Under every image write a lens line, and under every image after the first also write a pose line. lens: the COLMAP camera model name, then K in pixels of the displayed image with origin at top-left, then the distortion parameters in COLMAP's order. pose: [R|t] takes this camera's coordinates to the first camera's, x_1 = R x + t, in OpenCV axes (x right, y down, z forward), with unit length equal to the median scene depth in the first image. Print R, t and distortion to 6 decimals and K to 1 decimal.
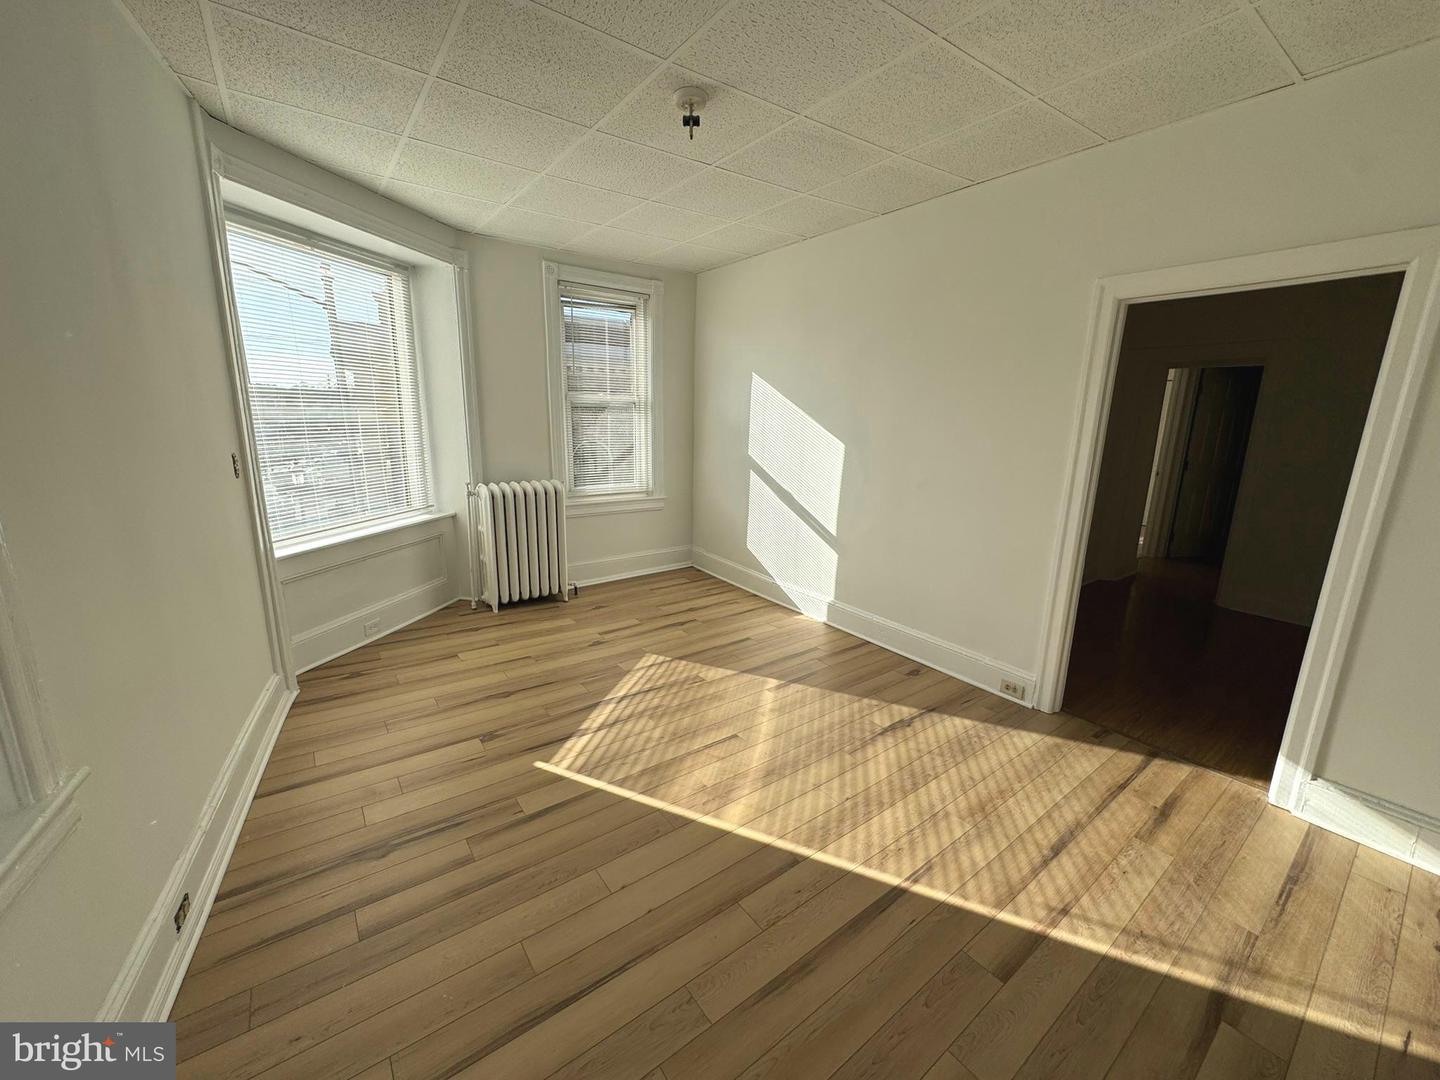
lens RADIAL K [[575.1, 0, 716.3], [0, 575.1, 539.6], [0, 0, 1]] dist [-0.001455, 0.001434]
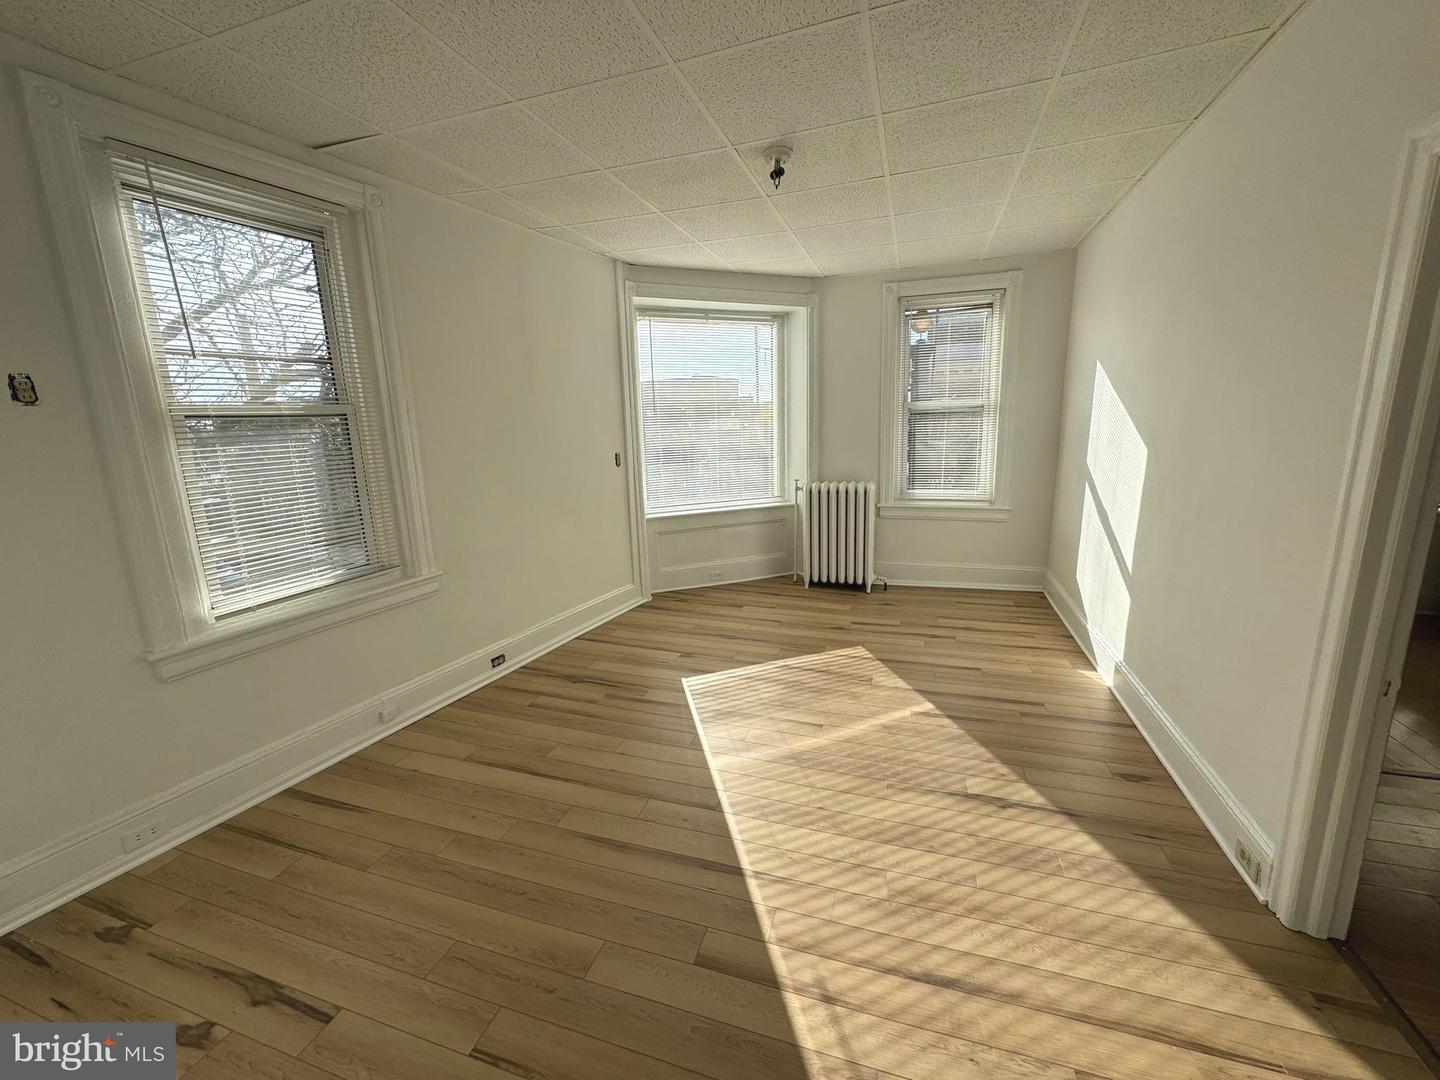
lens RADIAL K [[575.1, 0, 724.6], [0, 575.1, 540.1], [0, 0, 1]] dist [-0.001455, 0.001434]
pose [[0.575291, 0.129546, -0.807625, 0.520050], [-0.138919, 0.988508, 0.059605, -0.021839], [0.806066, 0.077904, 0.586676, 0.154446]]
